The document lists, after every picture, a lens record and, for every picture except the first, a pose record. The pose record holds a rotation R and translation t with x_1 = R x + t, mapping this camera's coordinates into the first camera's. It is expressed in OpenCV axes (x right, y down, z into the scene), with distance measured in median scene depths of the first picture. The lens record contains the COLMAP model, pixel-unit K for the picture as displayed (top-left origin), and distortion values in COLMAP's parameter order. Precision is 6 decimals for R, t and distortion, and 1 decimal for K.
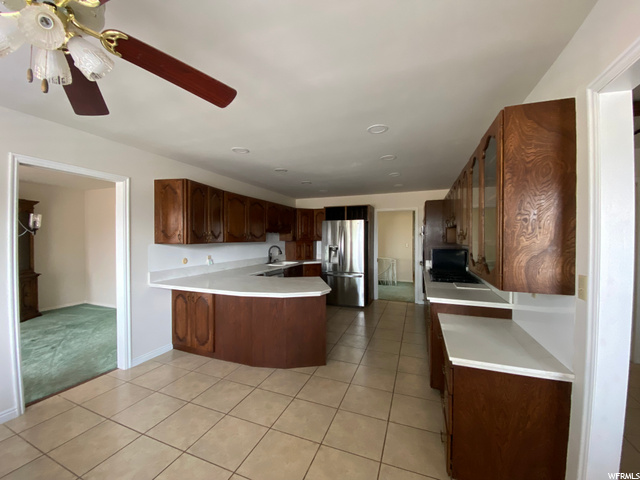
lens RADIAL K [[259.8, 0, 316.8], [0, 259.8, 241.1], [0, 0, 1]] dist [0.009938, -0.001023]
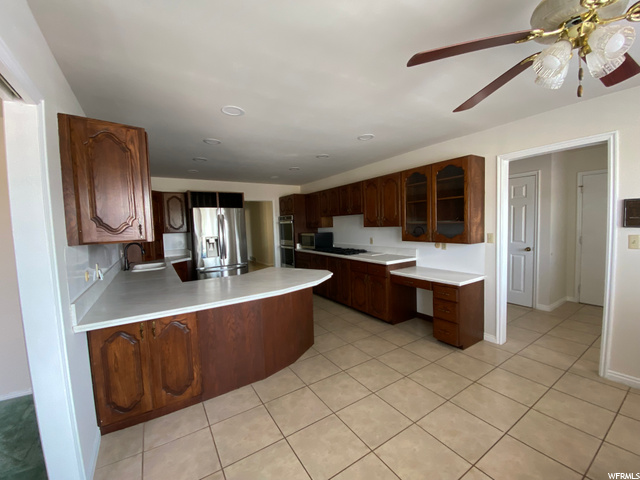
lens RADIAL K [[259.8, 0, 315.3], [0, 259.8, 239.7], [0, 0, 1]] dist [0.009938, -0.001023]
pose [[0.590448, -0.070957, 0.803950, -0.764240], [0.044869, 0.997473, 0.055084, -0.007952], [-0.805827, 0.003548, 0.592140, 0.348109]]
